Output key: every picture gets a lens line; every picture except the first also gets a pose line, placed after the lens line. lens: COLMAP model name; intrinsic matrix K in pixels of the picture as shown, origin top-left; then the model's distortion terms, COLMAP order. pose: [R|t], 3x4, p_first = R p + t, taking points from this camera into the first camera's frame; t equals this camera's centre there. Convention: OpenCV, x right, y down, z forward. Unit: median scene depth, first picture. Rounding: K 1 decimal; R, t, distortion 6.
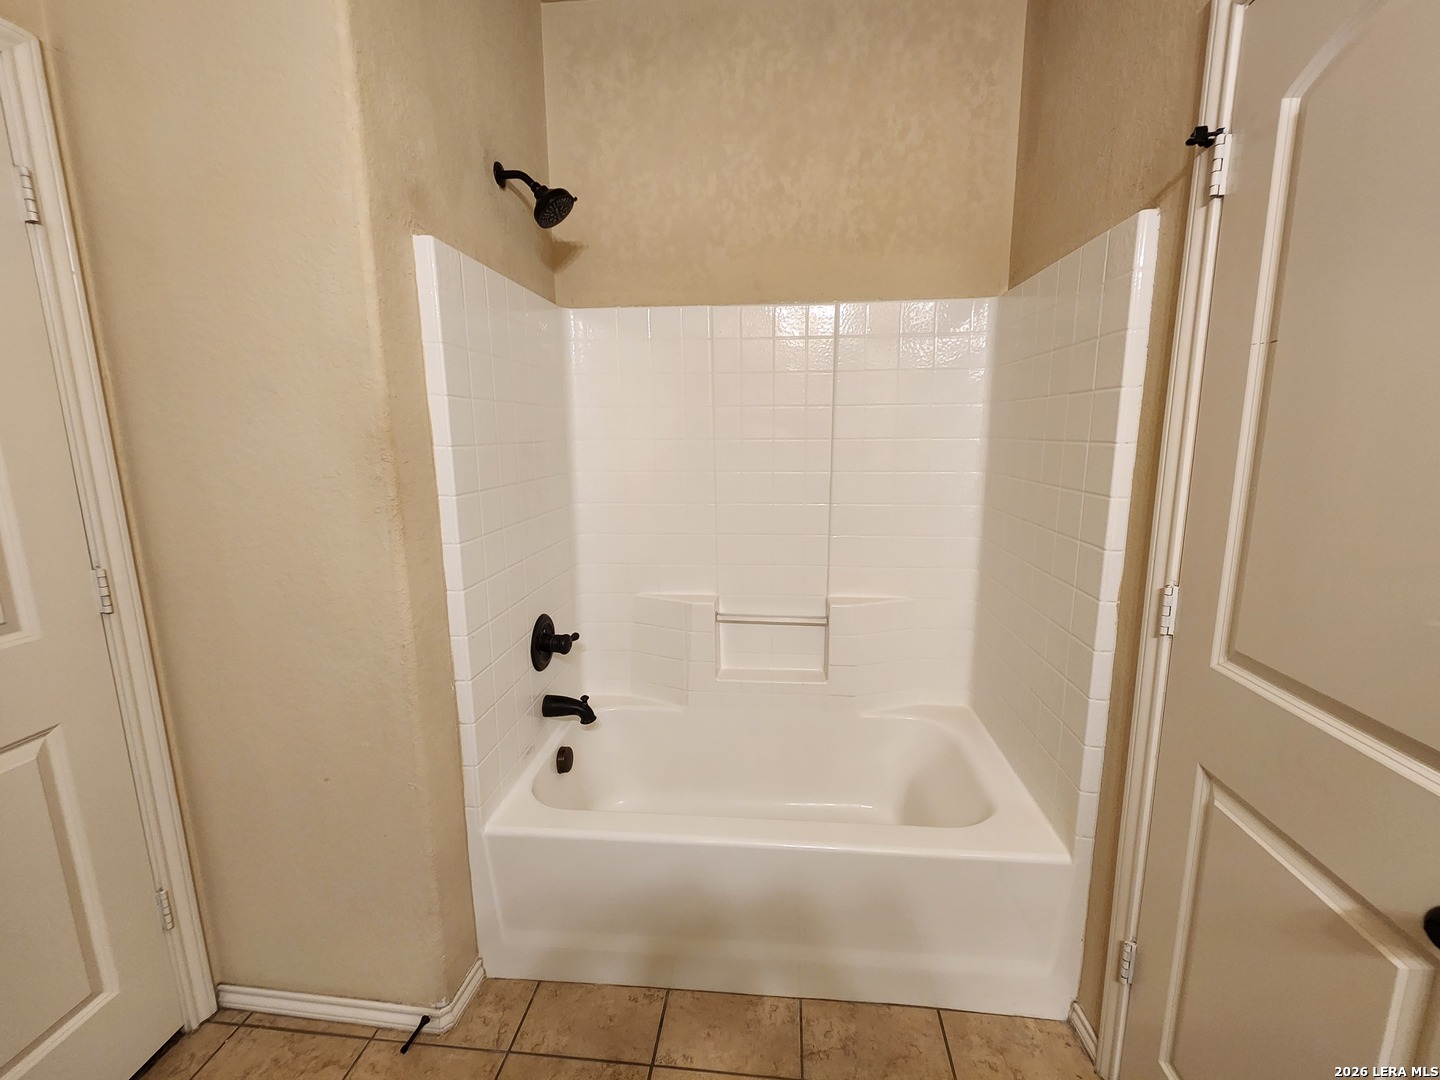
lens RADIAL K [[591.9, 0, 720.0], [0, 591.9, 540.0], [0, 0, 1]] dist [-0.000844, -0.000344]
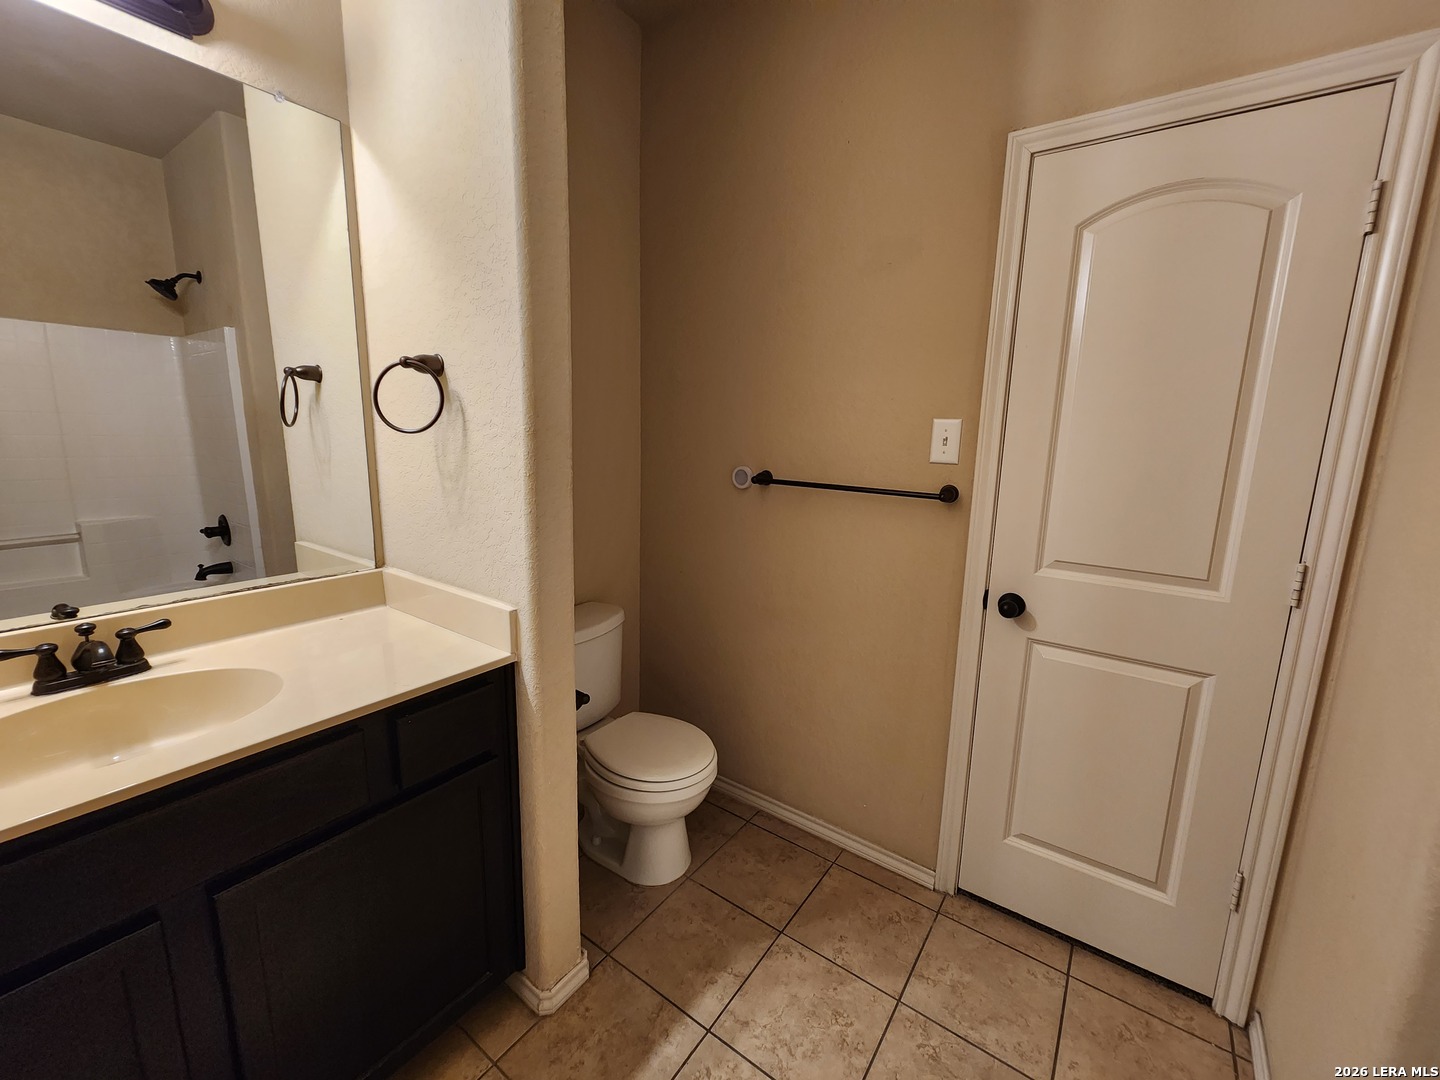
lens RADIAL K [[591.9, 0, 720.0], [0, 591.9, 540.0], [0, 0, 1]] dist [-0.000844, -0.000344]
pose [[-0.502075, 0.165347, -0.848870, 0.286515], [-0.173426, 0.942365, 0.286134, -0.093057], [0.847257, 0.290877, -0.444463, 0.495899]]
